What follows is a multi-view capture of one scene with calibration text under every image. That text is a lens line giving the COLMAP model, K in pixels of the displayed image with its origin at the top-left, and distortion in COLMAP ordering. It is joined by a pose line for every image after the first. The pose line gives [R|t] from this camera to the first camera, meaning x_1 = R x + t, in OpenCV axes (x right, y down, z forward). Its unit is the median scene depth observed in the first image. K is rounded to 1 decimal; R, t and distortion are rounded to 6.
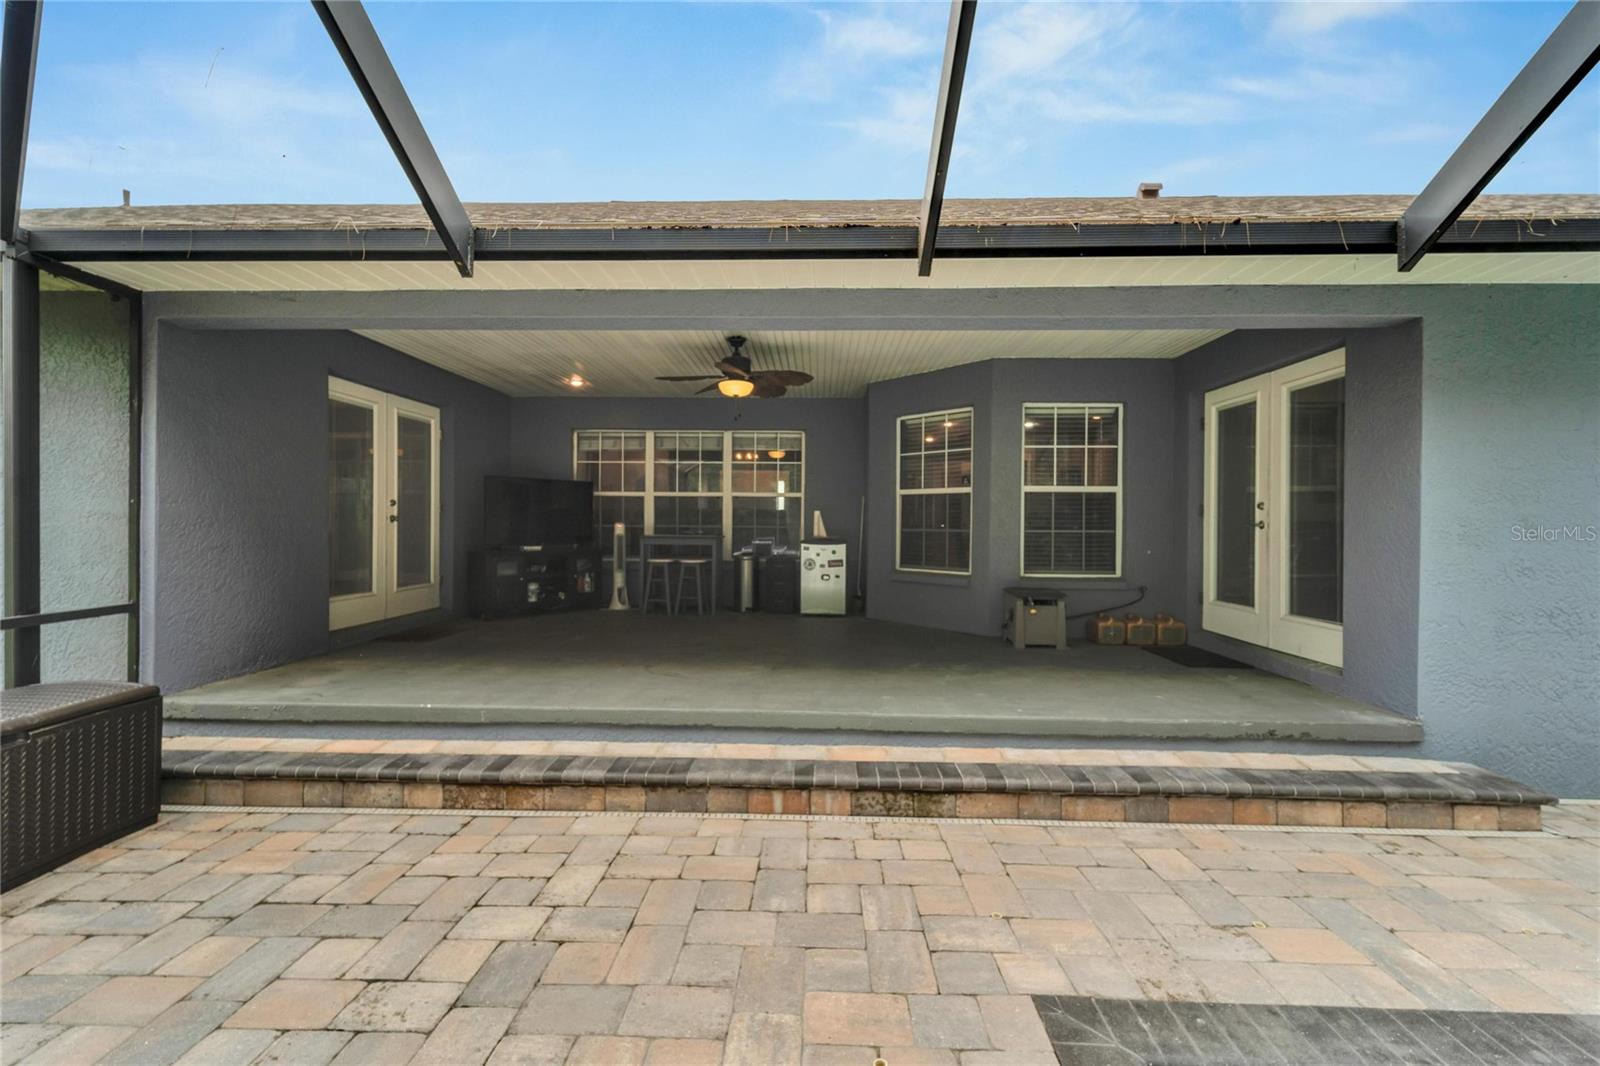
lens RADIAL K [[658.4, 0, 798.8], [0, 658.4, 531.8], [0, 0, 1]] dist [0.002251, -0.000663]
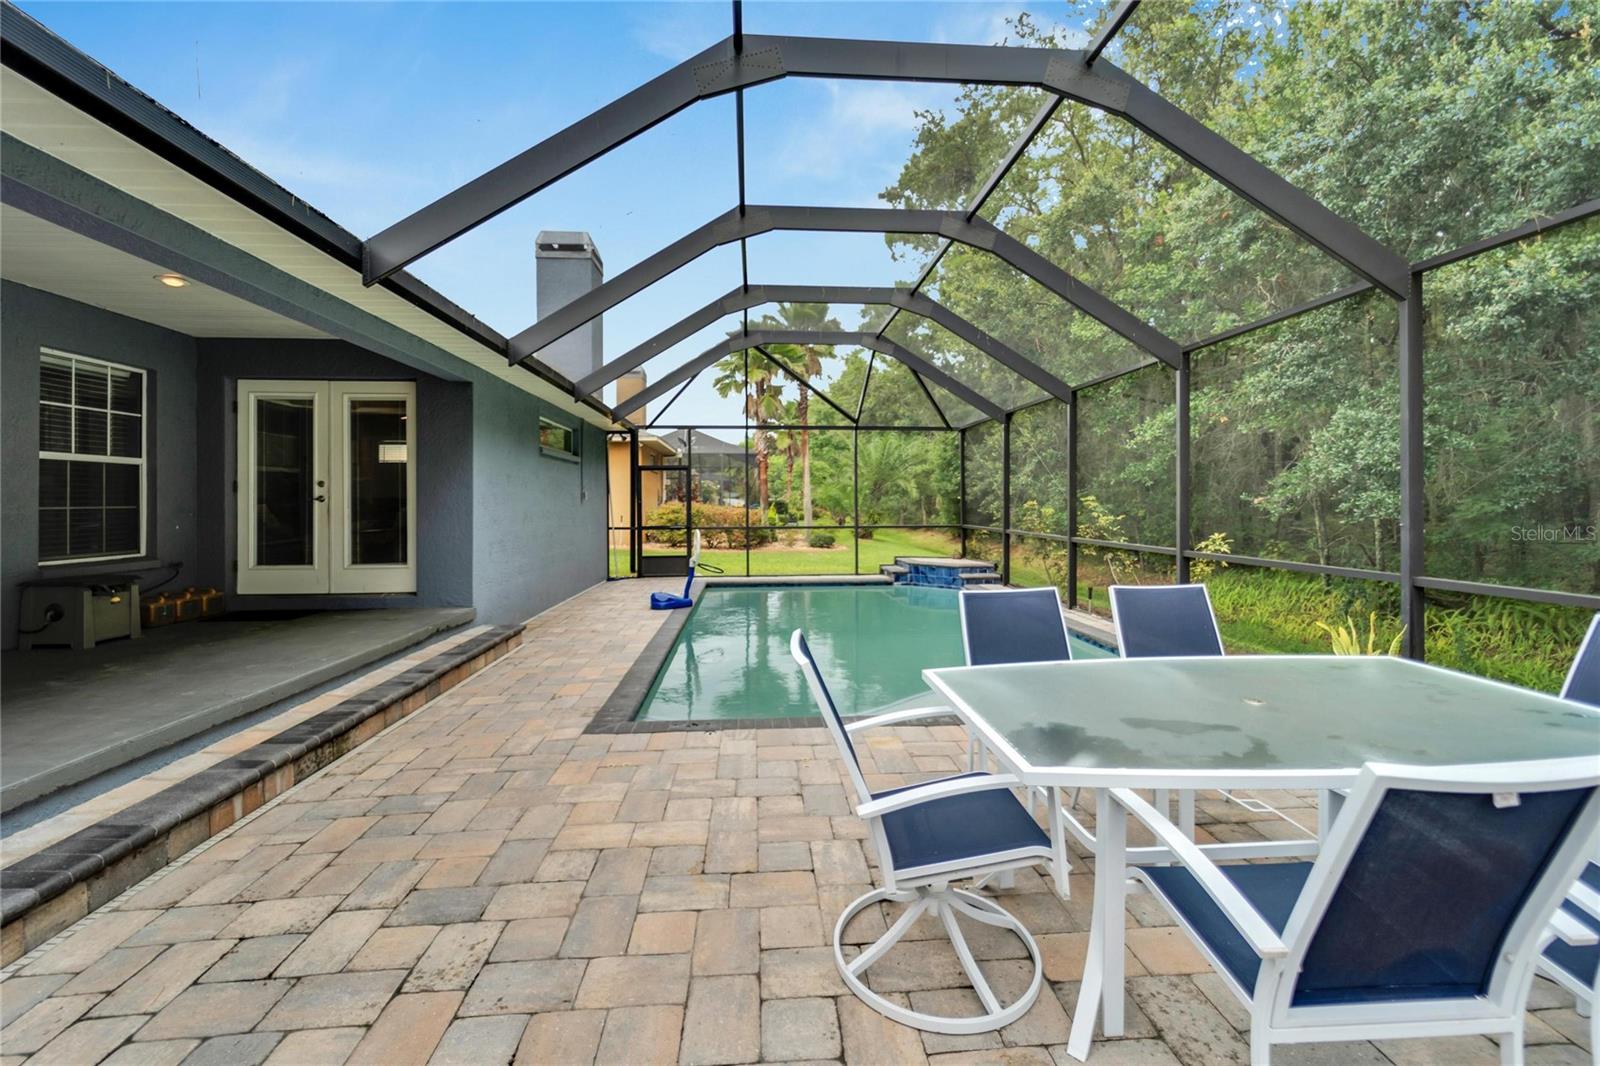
lens RADIAL K [[658.4, 0, 801.8], [0, 658.4, 500.7], [0, 0, 1]] dist [0.002251, -0.000663]
pose [[-0.109795, -0.004862, 0.993942, -0.961000], [0.016153, 0.999847, 0.006675, -0.000583], [-0.993823, 0.016788, -0.109699, 0.313505]]
